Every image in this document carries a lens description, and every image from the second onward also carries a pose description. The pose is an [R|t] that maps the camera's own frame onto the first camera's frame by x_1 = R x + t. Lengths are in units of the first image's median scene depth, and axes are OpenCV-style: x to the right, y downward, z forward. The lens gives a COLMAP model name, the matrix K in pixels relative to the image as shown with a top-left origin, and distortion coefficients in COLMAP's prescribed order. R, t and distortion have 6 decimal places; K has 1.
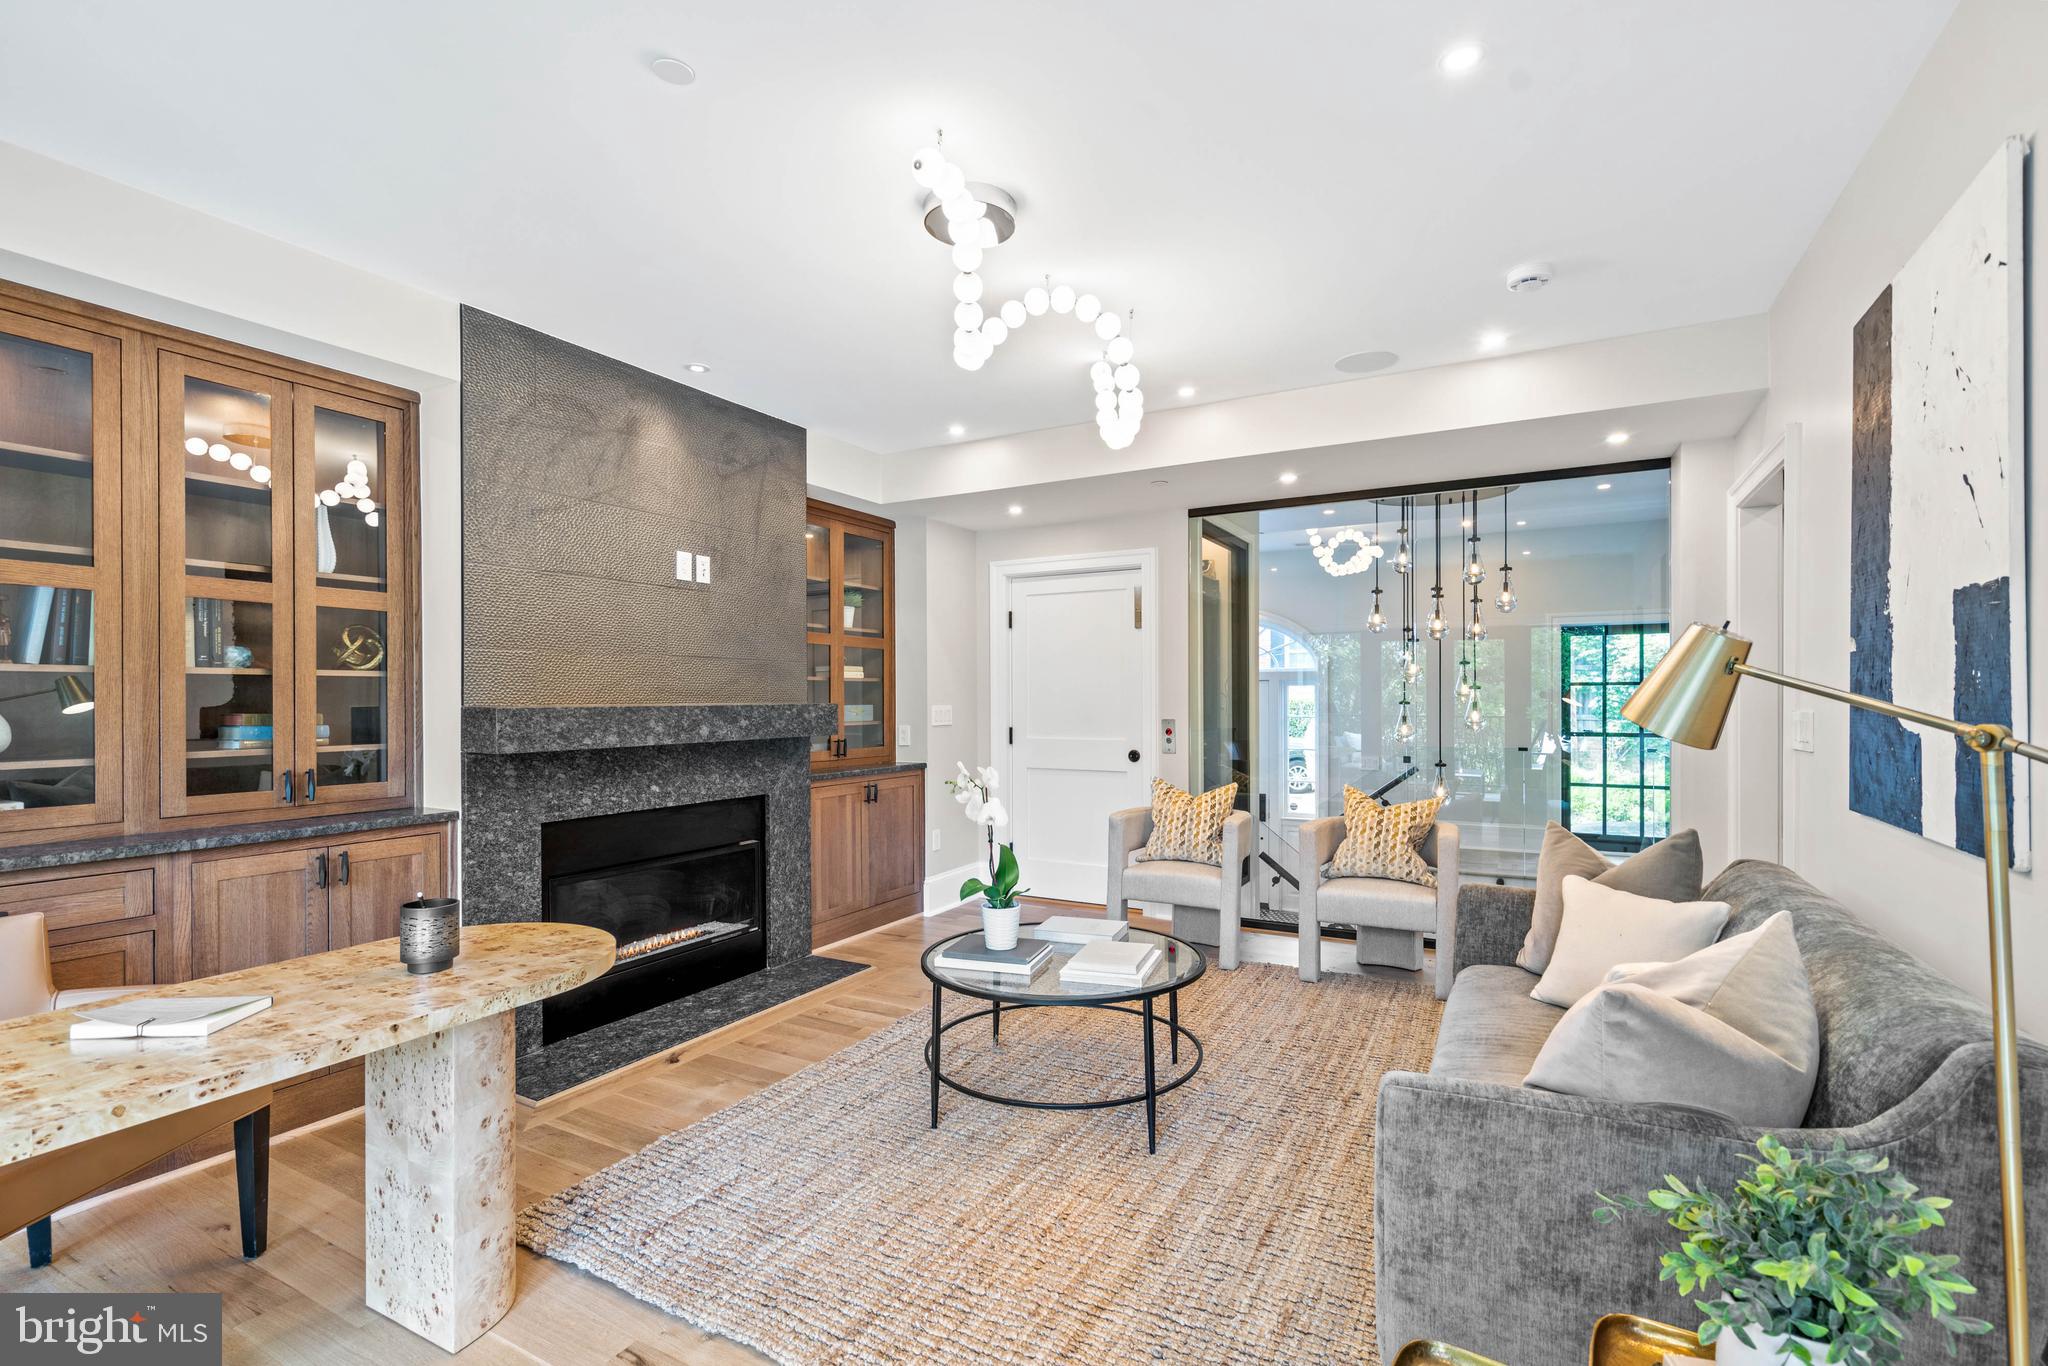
lens RADIAL K [[937.2, 0, 1019.4], [0, 937.2, 695.4], [0, 0, 1]] dist [-0.000770, 0.000174]
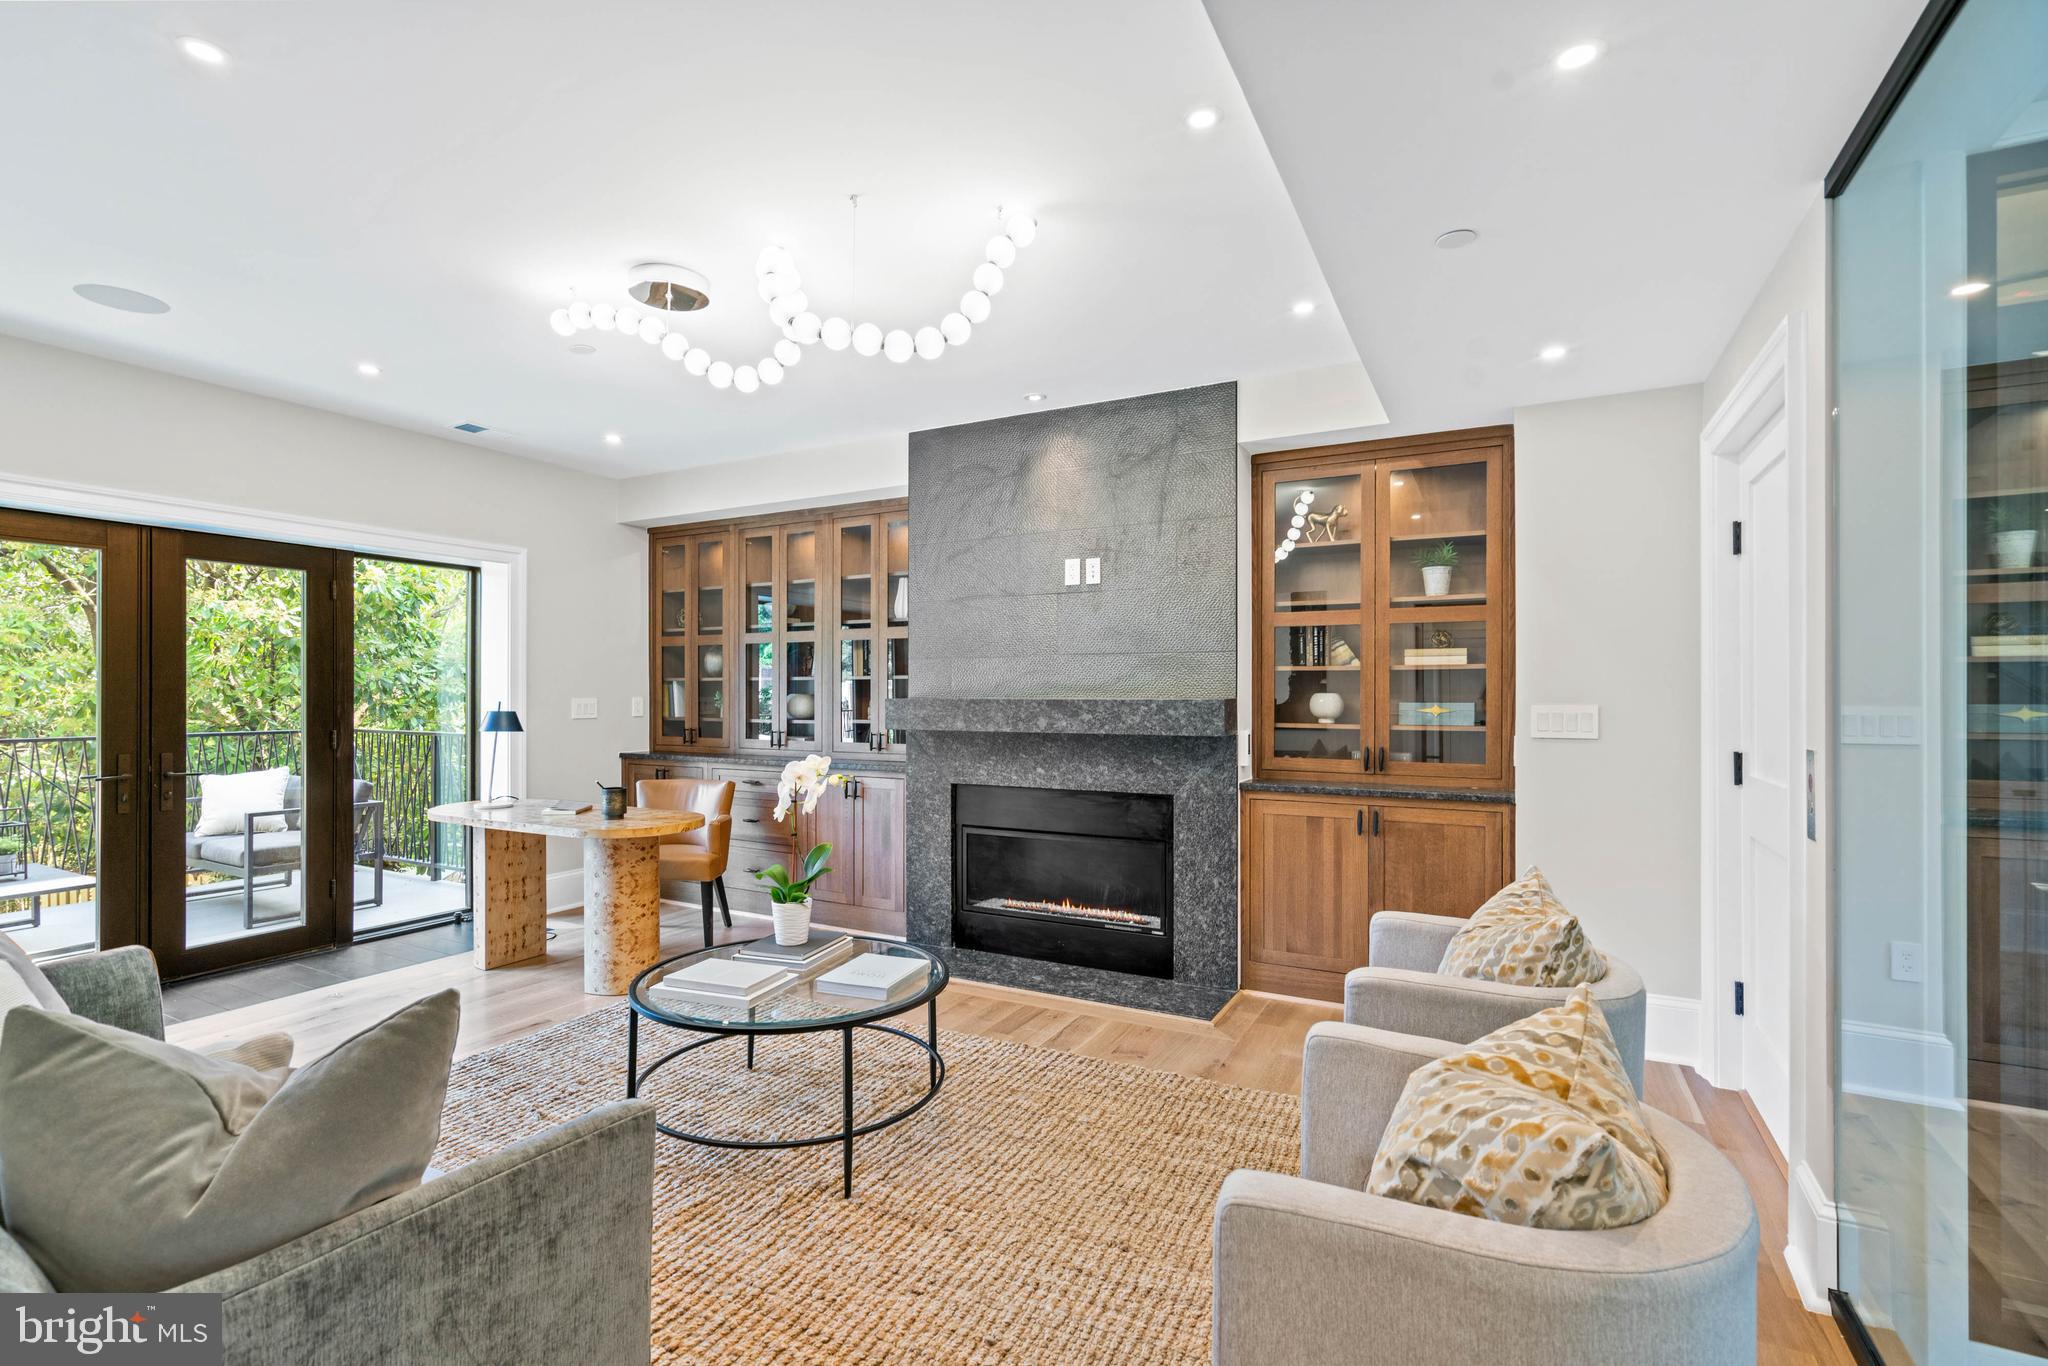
lens RADIAL K [[937.2, 0, 1019.8], [0, 937.2, 685.0], [0, 0, 1]] dist [-0.000770, 0.000174]
pose [[0.022202, -0.006646, -0.999731, 0.739269], [0.001561, 0.999977, -0.006613, 0.001298], [0.999752, -0.001413, 0.022212, 0.914413]]
